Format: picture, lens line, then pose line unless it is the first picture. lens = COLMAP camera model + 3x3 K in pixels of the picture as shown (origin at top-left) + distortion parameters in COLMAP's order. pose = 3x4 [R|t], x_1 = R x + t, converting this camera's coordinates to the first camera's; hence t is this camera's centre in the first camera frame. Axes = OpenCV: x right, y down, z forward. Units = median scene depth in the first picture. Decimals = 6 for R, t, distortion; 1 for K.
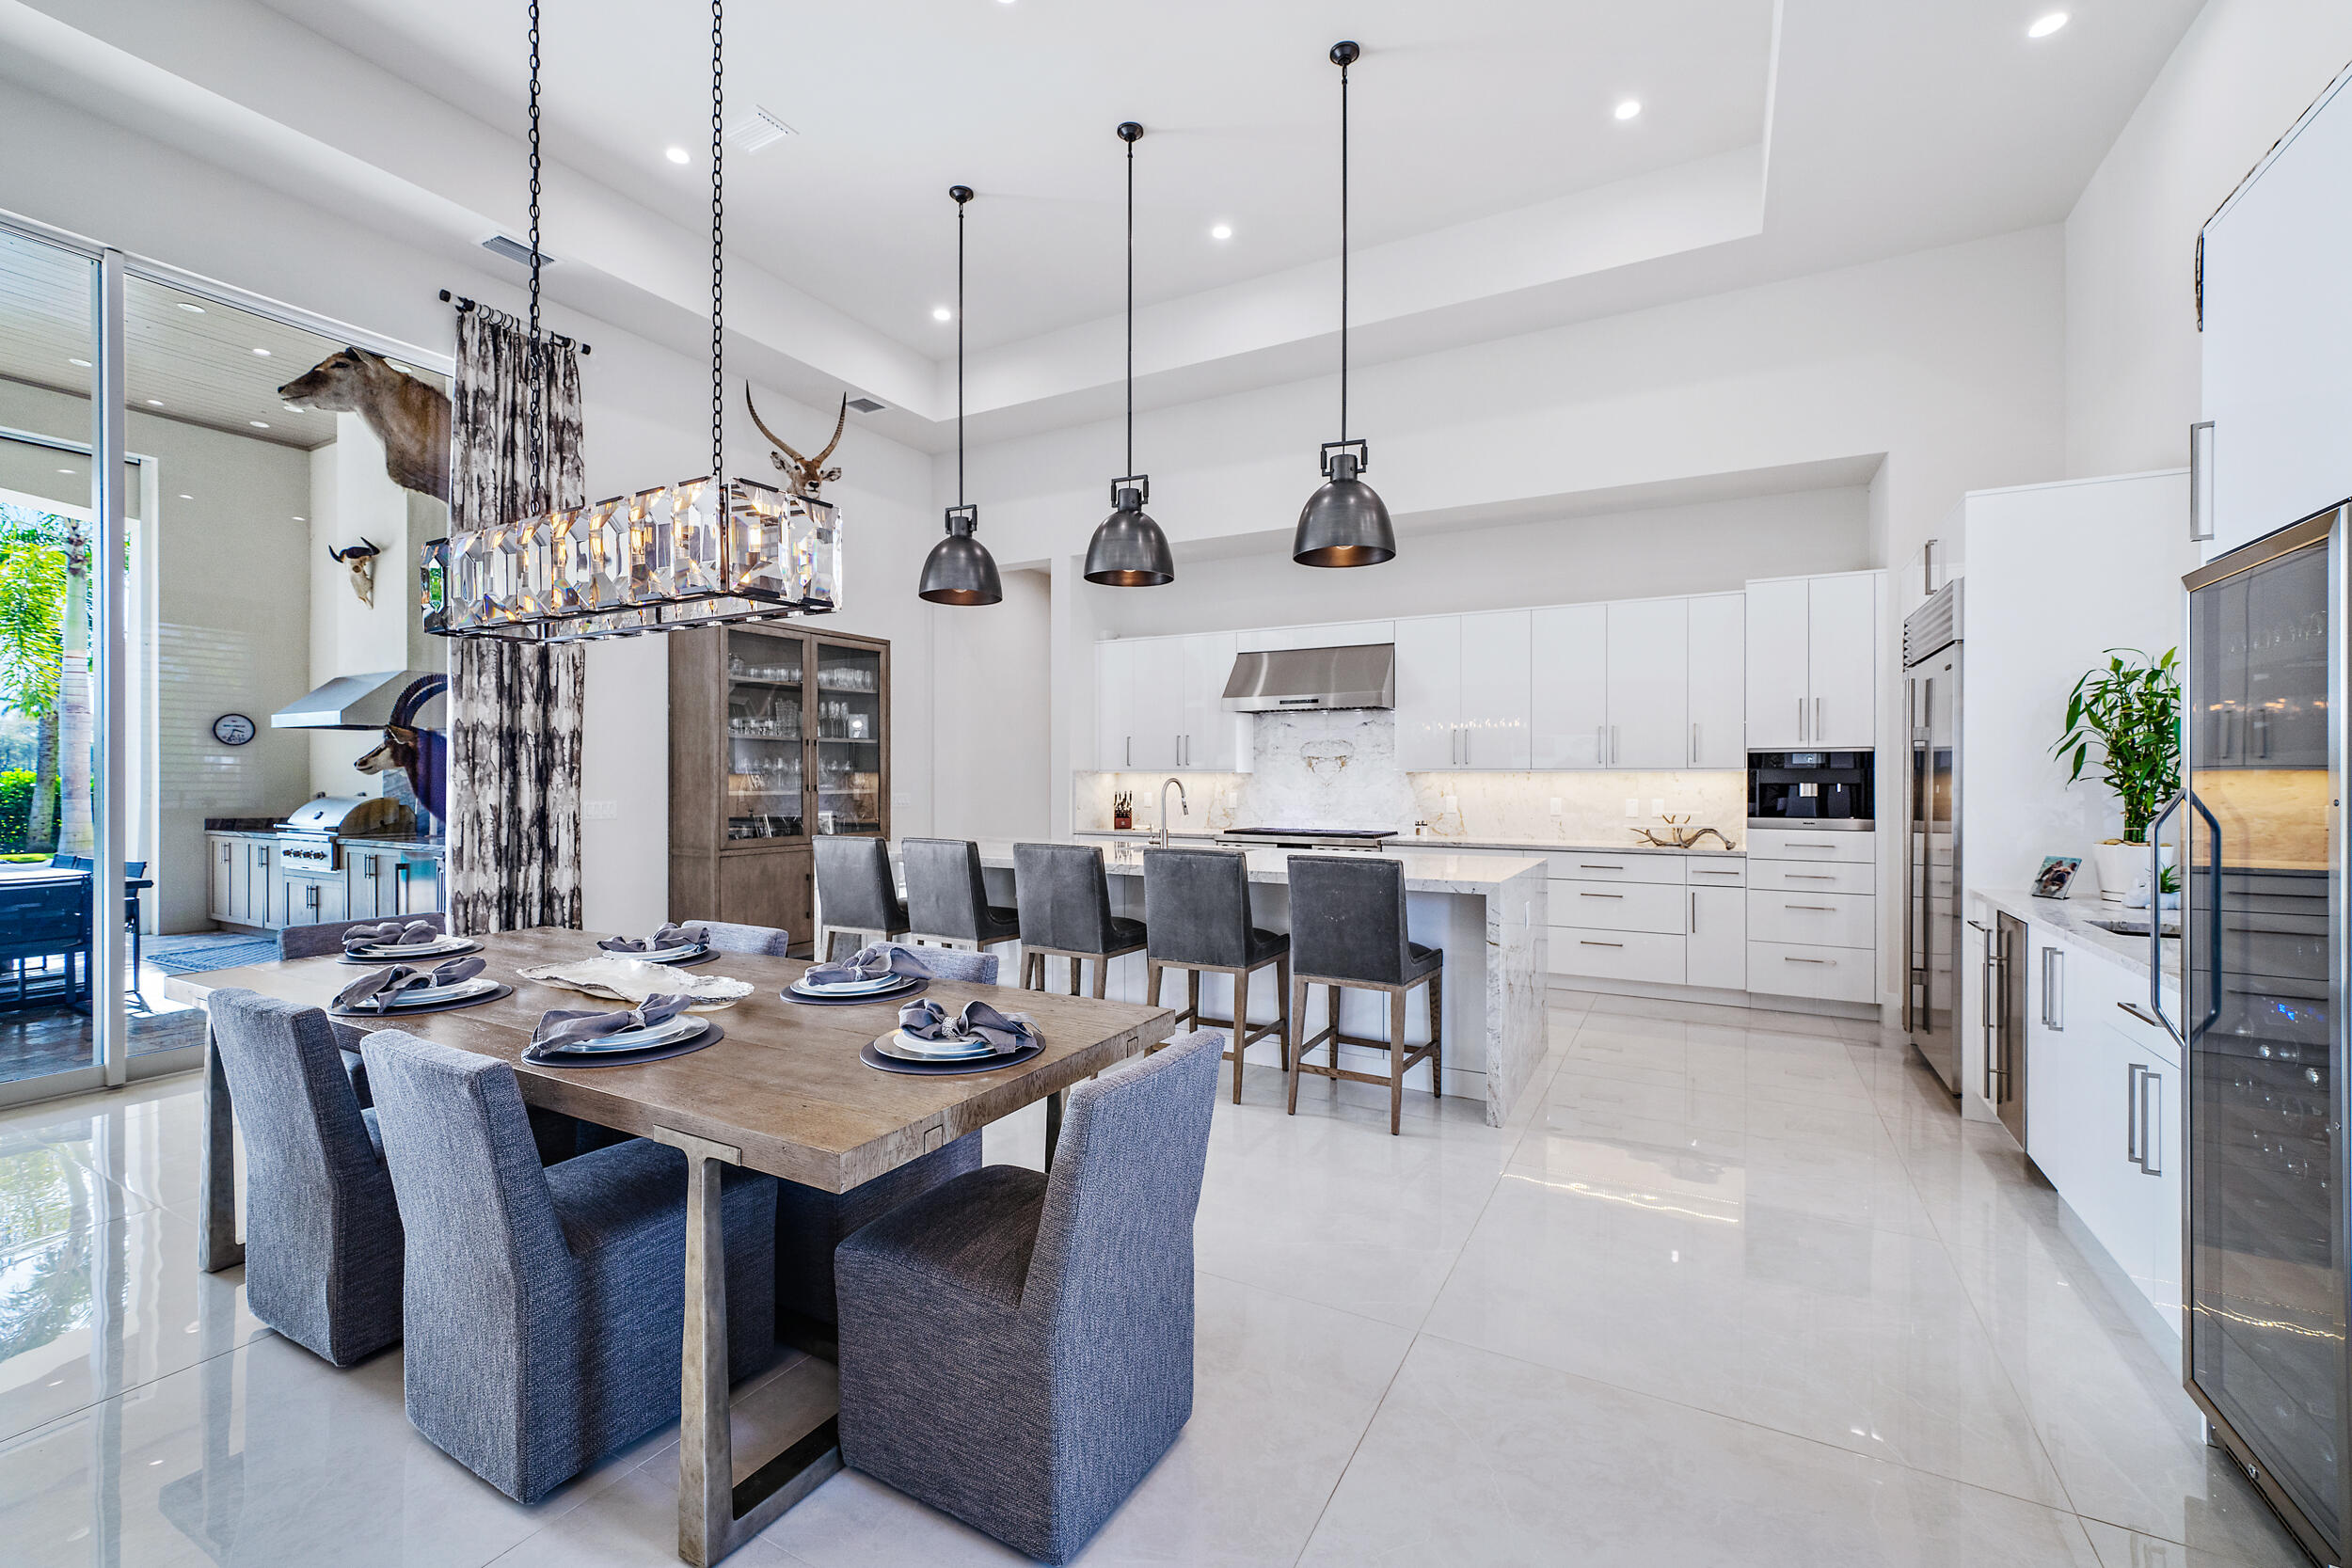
lens RADIAL K [[993.4, 0, 1175.8], [0, 993.4, 777.8], [0, 0, 1]] dist [0.000770, 0.000766]
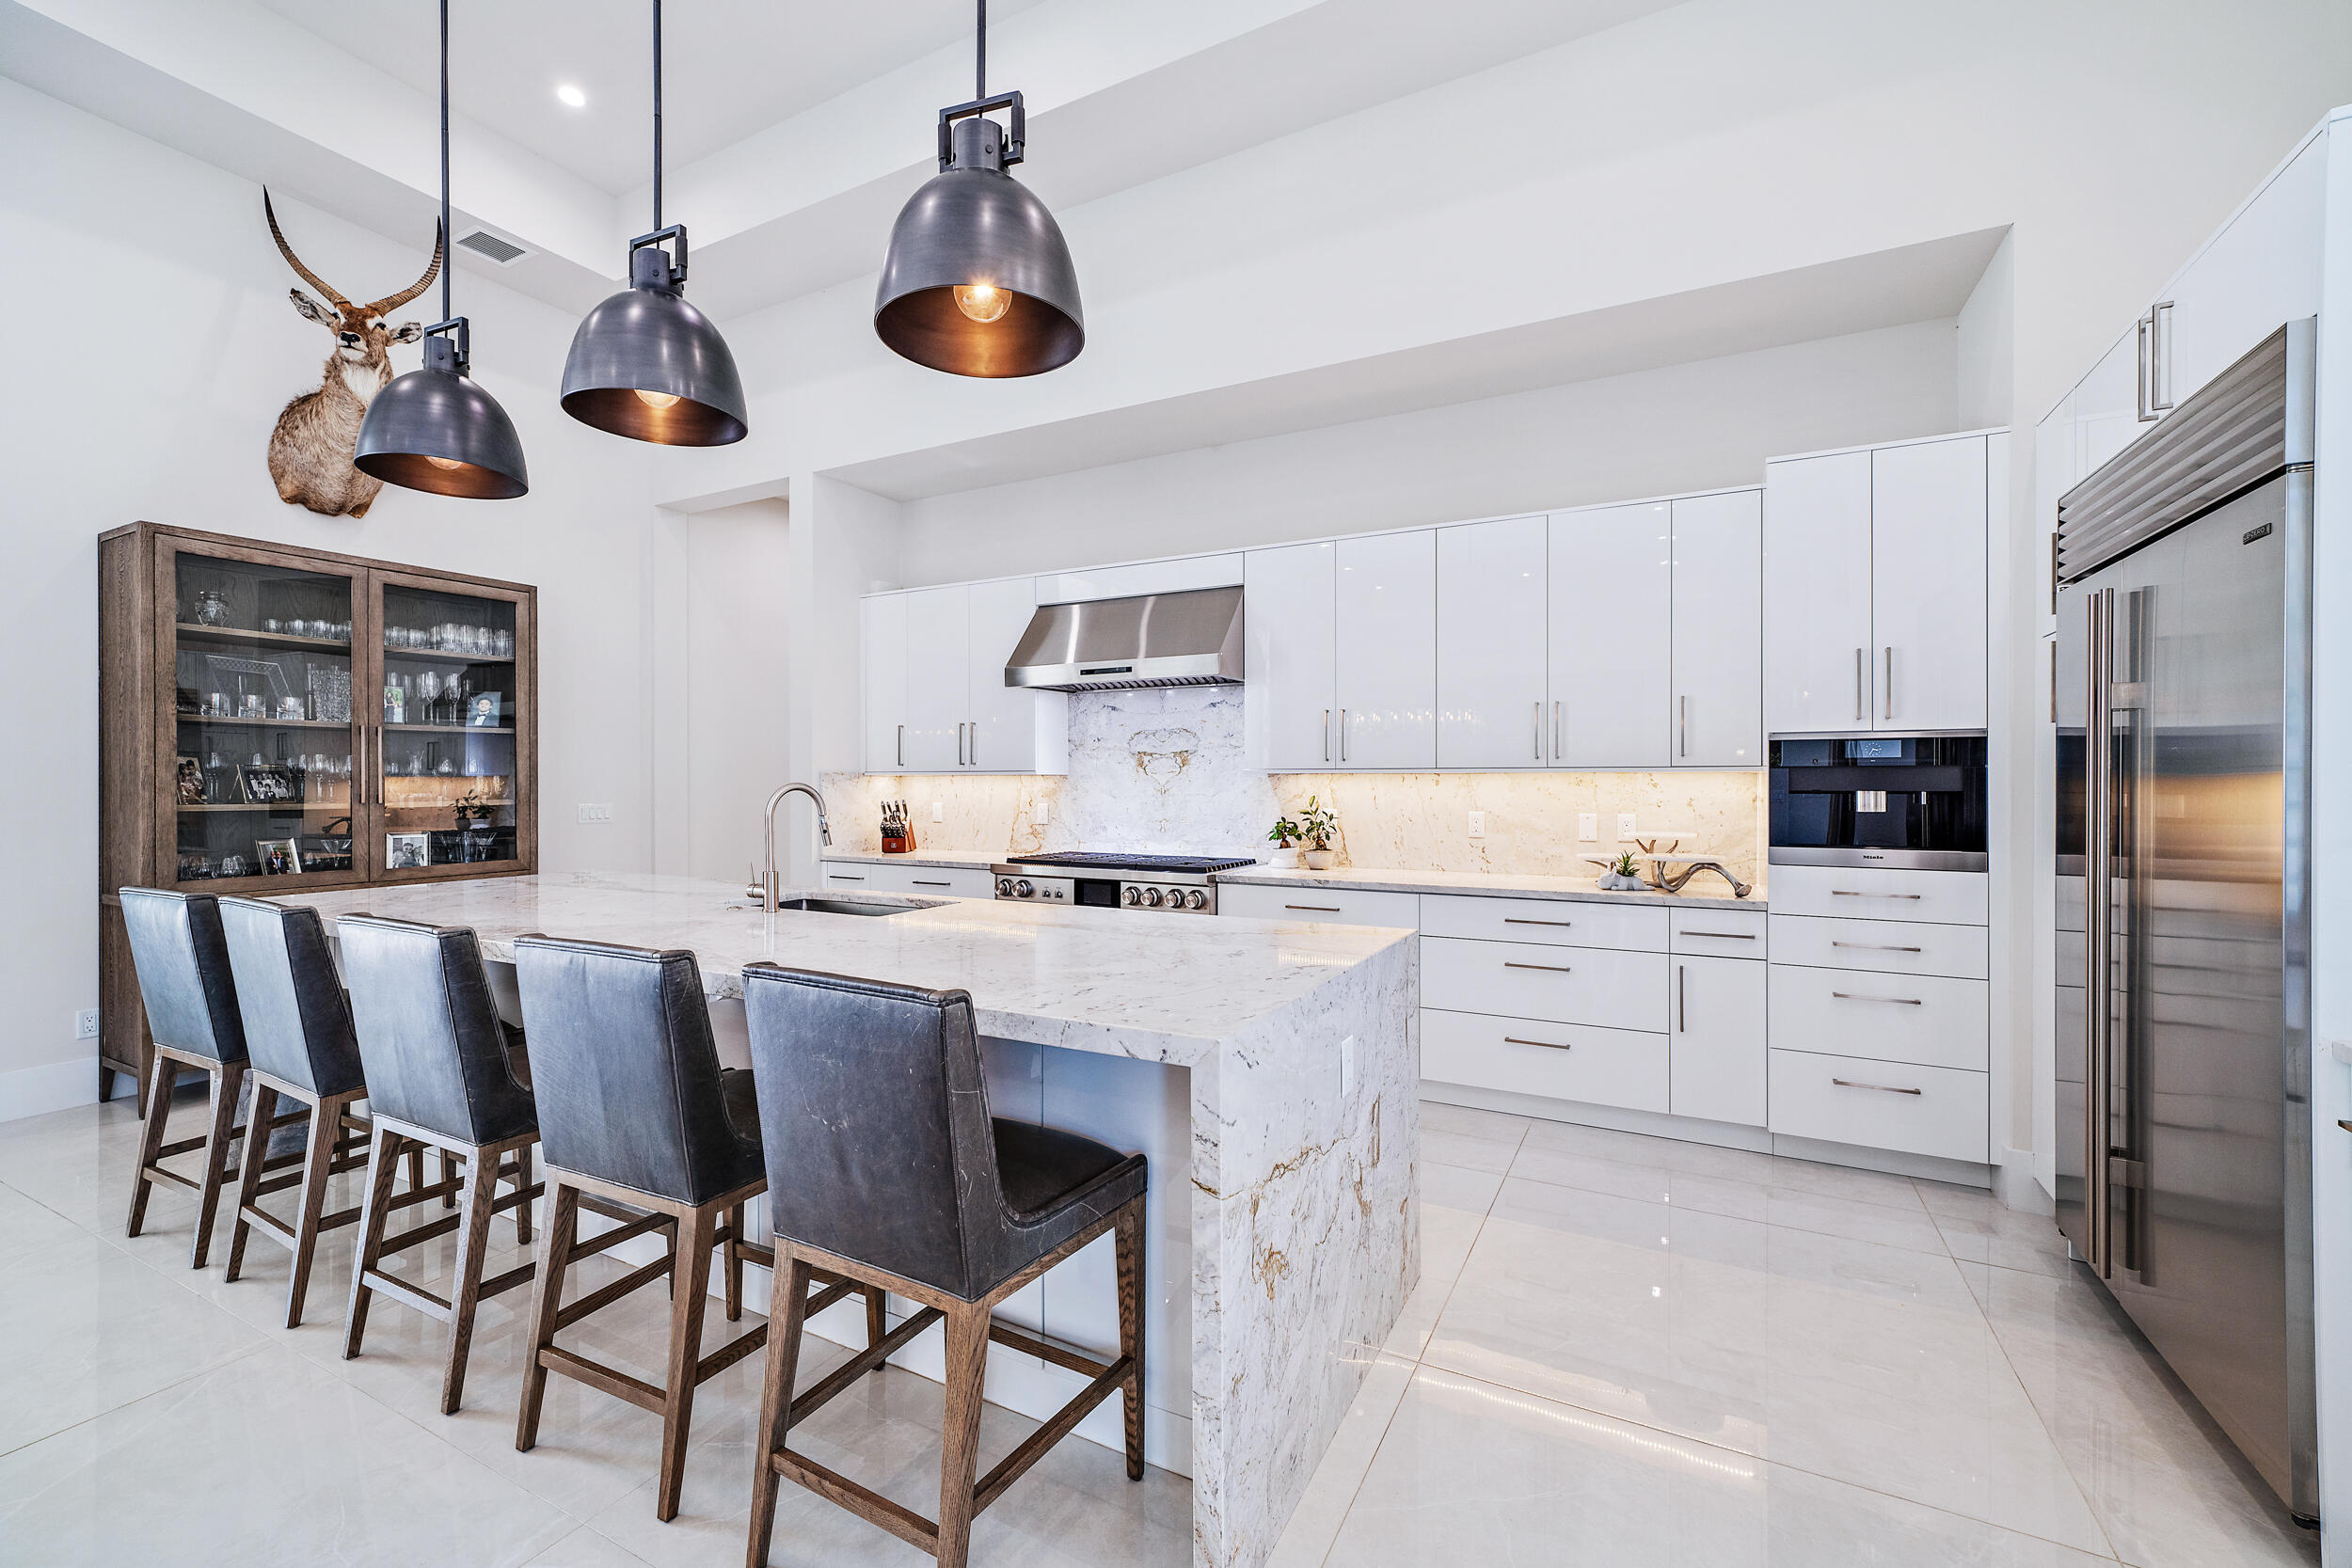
lens RADIAL K [[993.4, 0, 1169.1], [0, 993.4, 785.0], [0, 0, 1]] dist [0.000770, 0.000766]
pose [[0.999957, -0.001904, 0.009131, 0.193751], [0.001872, 0.999992, 0.003602, -0.000606], [-0.009137, -0.003584, 0.999952, 0.380049]]
